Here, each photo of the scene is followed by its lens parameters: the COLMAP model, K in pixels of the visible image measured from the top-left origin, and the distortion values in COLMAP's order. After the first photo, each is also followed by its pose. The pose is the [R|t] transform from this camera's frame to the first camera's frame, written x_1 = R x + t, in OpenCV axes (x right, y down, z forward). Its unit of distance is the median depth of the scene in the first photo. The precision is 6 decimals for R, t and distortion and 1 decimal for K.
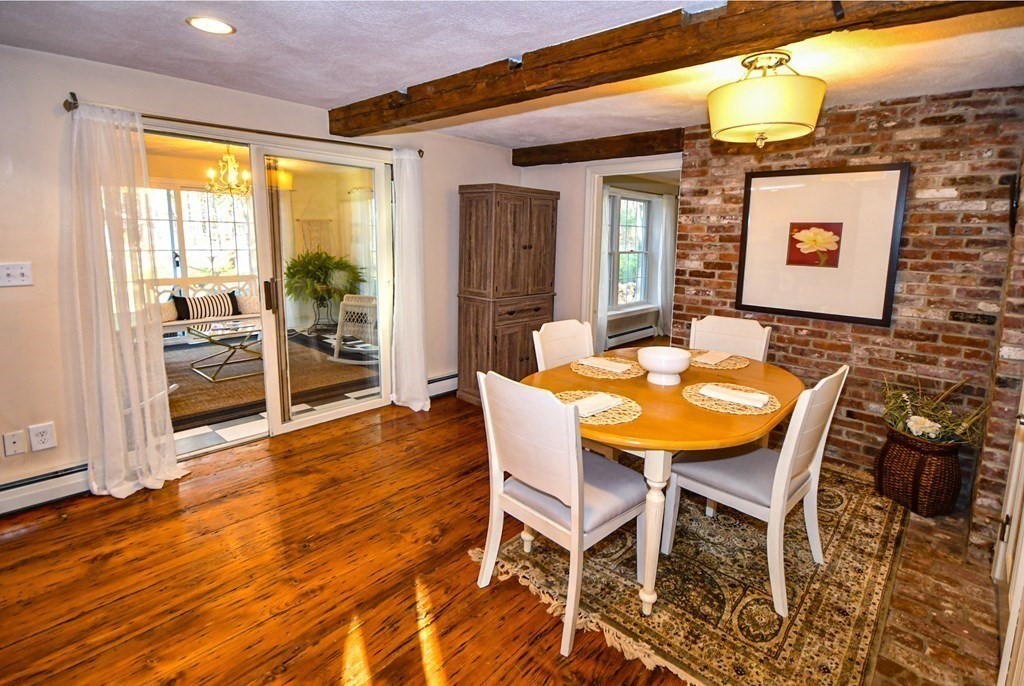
lens RADIAL K [[495.7, 0, 533.3], [0, 495.7, 310.7], [0, 0, 1]] dist [0.001891, -0.010520]
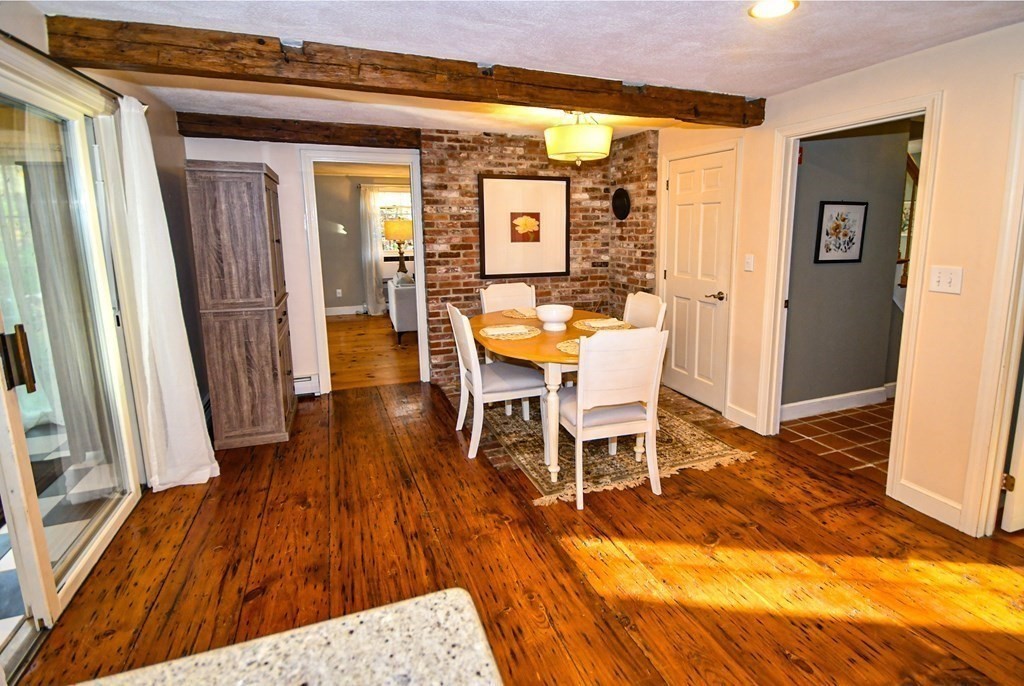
lens RADIAL K [[495.7, 0, 531.3], [0, 495.7, 307.7], [0, 0, 1]] dist [0.001891, -0.010520]
pose [[0.449945, -0.169652, 0.876794, -0.753054], [0.147594, 0.982416, 0.114348, -0.064900], [-0.880775, 0.077959, 0.467073, 0.313388]]
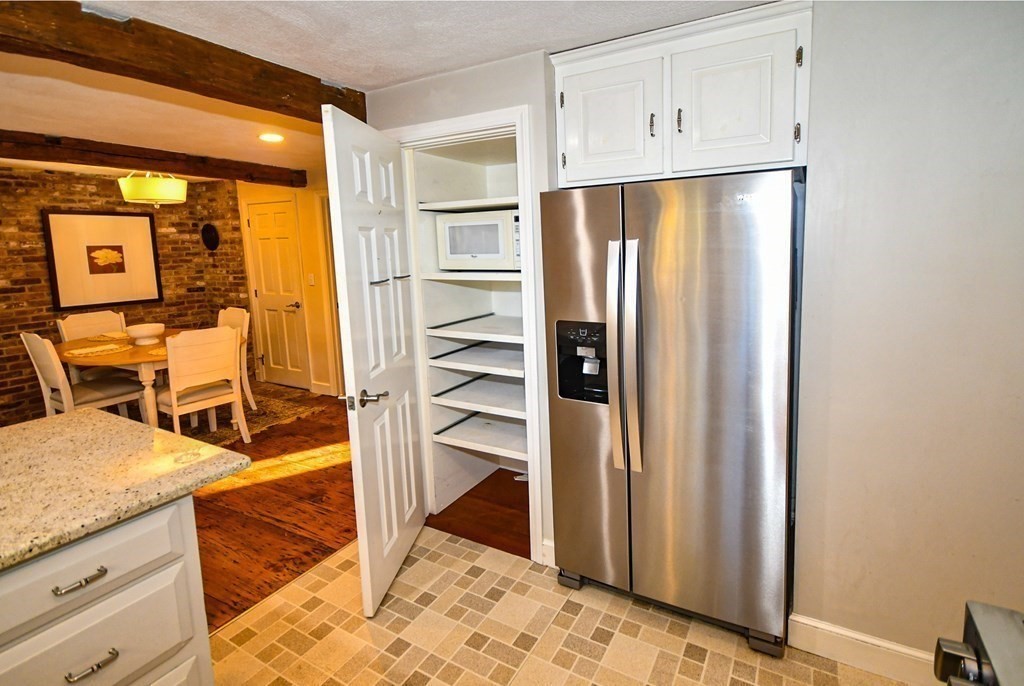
lens RADIAL K [[495.7, 0, 535.9], [0, 495.7, 302.8], [0, 0, 1]] dist [0.001891, -0.010520]
pose [[-0.233786, -0.131816, 0.963311, -1.254433], [0.160585, 0.971926, 0.171967, -0.051381], [-0.958935, 0.194897, -0.206055, 0.050541]]
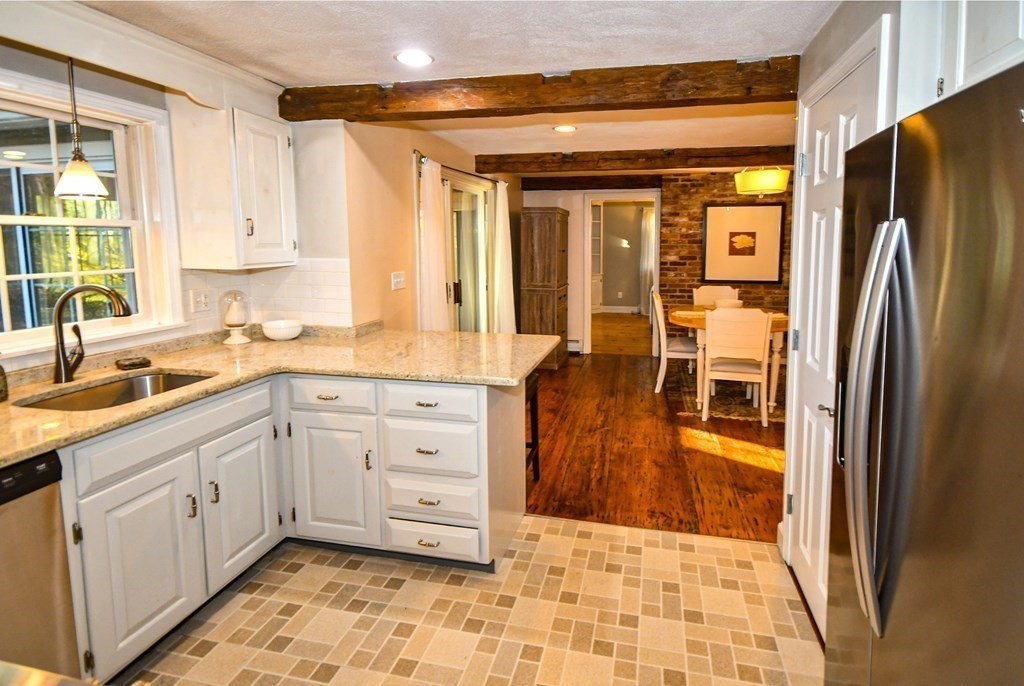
lens RADIAL K [[538.9, 0, 531.0], [0, 538.9, 304.0], [0, 0, 1]] dist [-0.005163, 0.001004]
pose [[0.874142, -0.079592, 0.479104, -1.094828], [0.093551, 0.995600, -0.005290, 0.026509], [-0.476575, 0.049444, 0.877742, -0.372973]]
